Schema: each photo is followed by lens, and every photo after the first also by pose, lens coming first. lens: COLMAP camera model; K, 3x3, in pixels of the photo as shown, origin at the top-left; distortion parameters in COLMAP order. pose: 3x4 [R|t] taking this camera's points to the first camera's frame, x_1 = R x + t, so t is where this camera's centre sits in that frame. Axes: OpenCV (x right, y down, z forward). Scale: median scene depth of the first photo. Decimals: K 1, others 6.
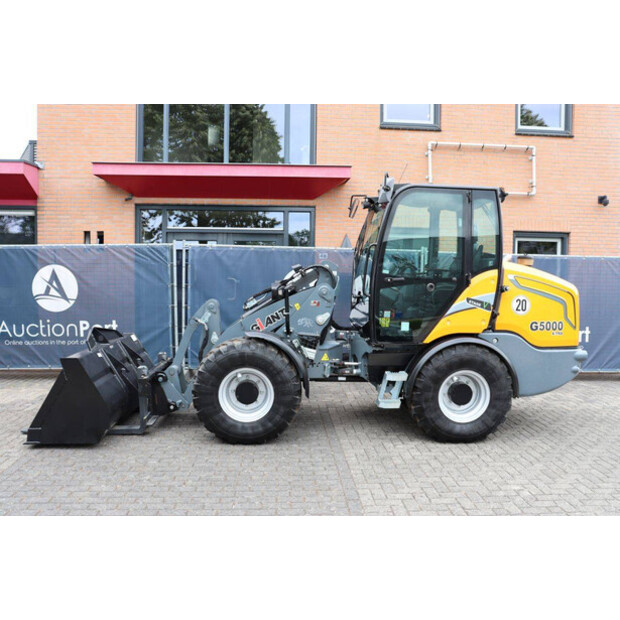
lens RADIAL K [[543.8, 0, 309.6], [0, 543.8, 309.5], [0, 0, 1]] dist [-0.163145, 0.175062]
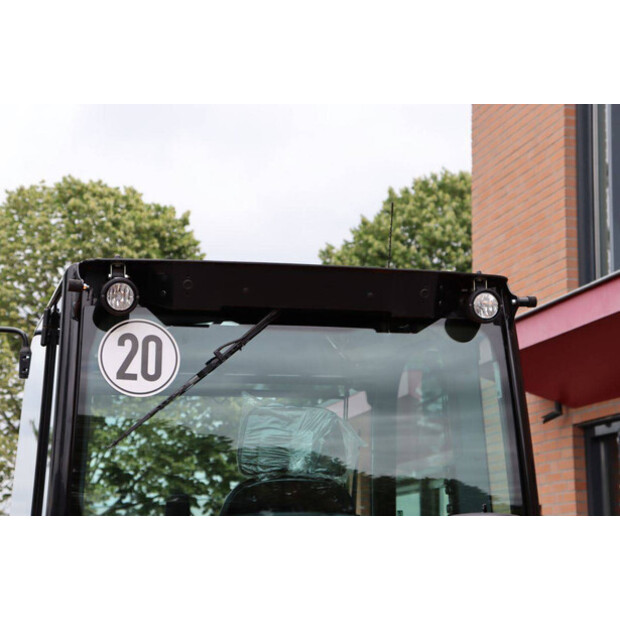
lens RADIAL K [[1474.3, 0, 311.0], [0, 1474.3, 312.4], [0, 0, 1]] dist [0.491380, 0.462616]
pose [[0.187178, -0.195280, -0.962720, 0.989643], [-0.058291, 0.976106, -0.209329, -0.065523], [0.980595, 0.095299, 0.171322, 0.928889]]
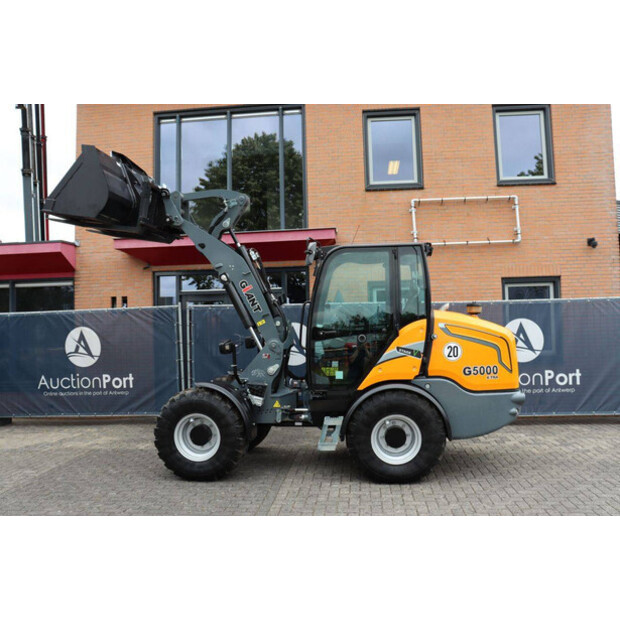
lens RADIAL K [[529.5, 0, 312.7], [0, 529.5, 310.1], [0, 0, 1]] dist [-0.169833, 0.168411]
pose [[0.986534, -0.041158, -0.158291, 0.277075], [0.026073, 0.995018, -0.096223, 0.002150], [0.161463, 0.090800, 0.982693, -0.063362]]
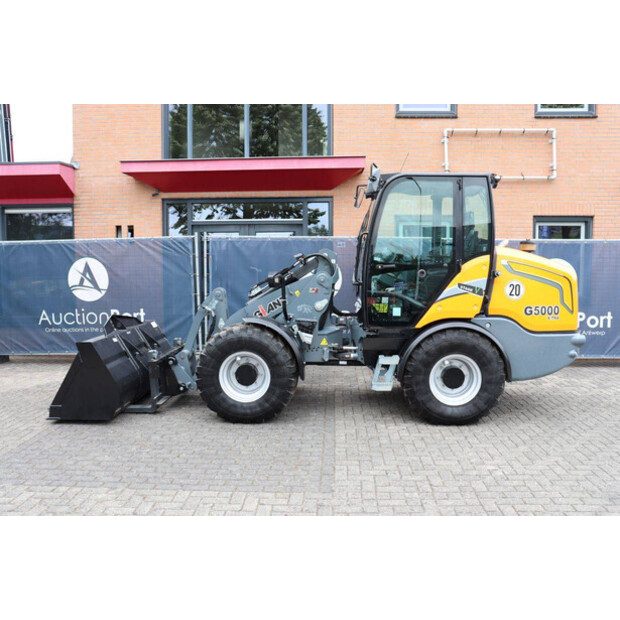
lens RADIAL K [[542.3, 0, 310.9], [0, 542.3, 307.1], [0, 0, 1]] dist [-0.160020, 0.168980]
pose [[0.994443, -0.007662, -0.104994, 0.113211], [0.009404, 0.999826, 0.016104, 0.004017], [0.104852, -0.017002, 0.994342, -0.039726]]
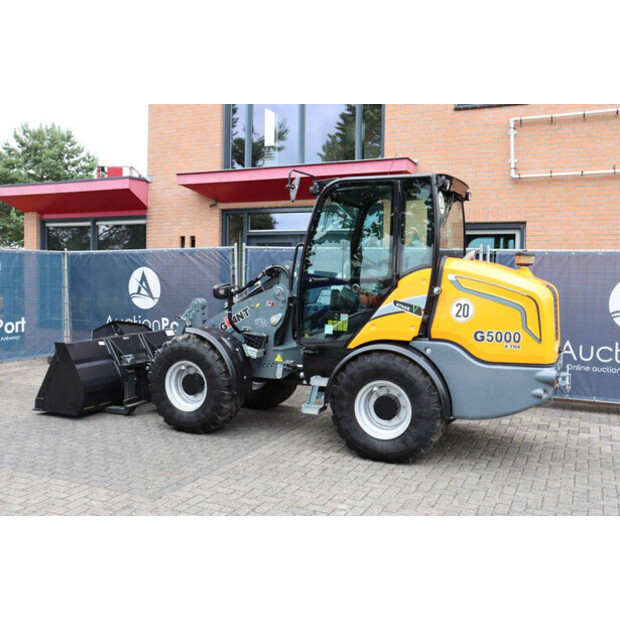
lens RADIAL K [[610.5, 0, 320.0], [0, 610.5, 311.0], [0, 0, 1]] dist [-0.063268, 0.018123]
pose [[0.883901, 0.026289, -0.466935, 0.615916], [-0.032843, 0.999443, -0.005902, 0.005485], [0.466520, 0.020552, 0.884272, 0.039687]]
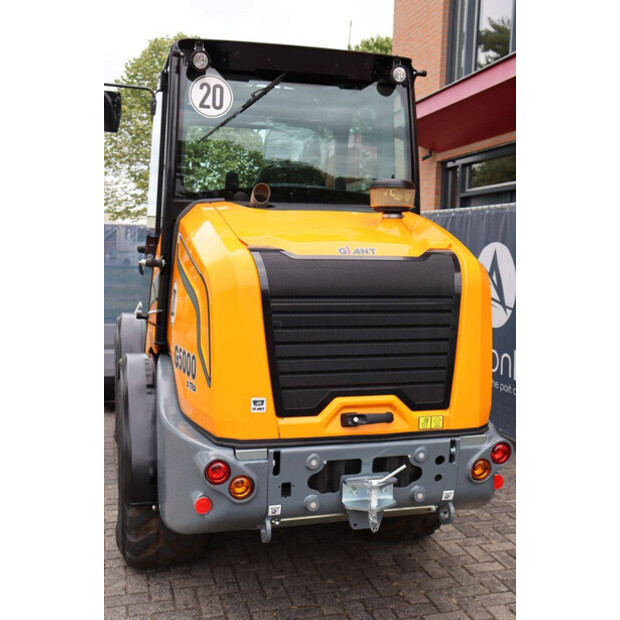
lens RADIAL K [[735.9, 0, 307.5], [0, 735.9, 309.6], [0, 0, 1]] dist [-0.023249, 0.183711]
pose [[0.194873, 0.062144, -0.978858, 0.954842], [-0.084730, 0.995327, 0.046322, -0.039757], [0.977162, 0.073911, 0.199228, 0.938963]]
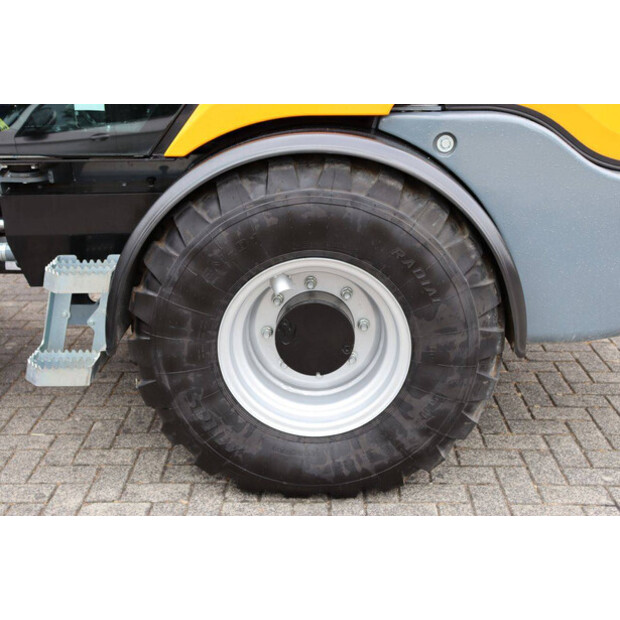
lens RADIAL K [[790.4, 0, 310.7], [0, 790.4, 310.6], [0, 0, 1]] dist [0.000574, 0.008403]
pose [[0.995694, 0.002930, -0.092650, 0.299674], [0.021389, 0.965265, 0.260395, 0.032734], [0.090195, -0.261255, 0.961047, 0.561251]]
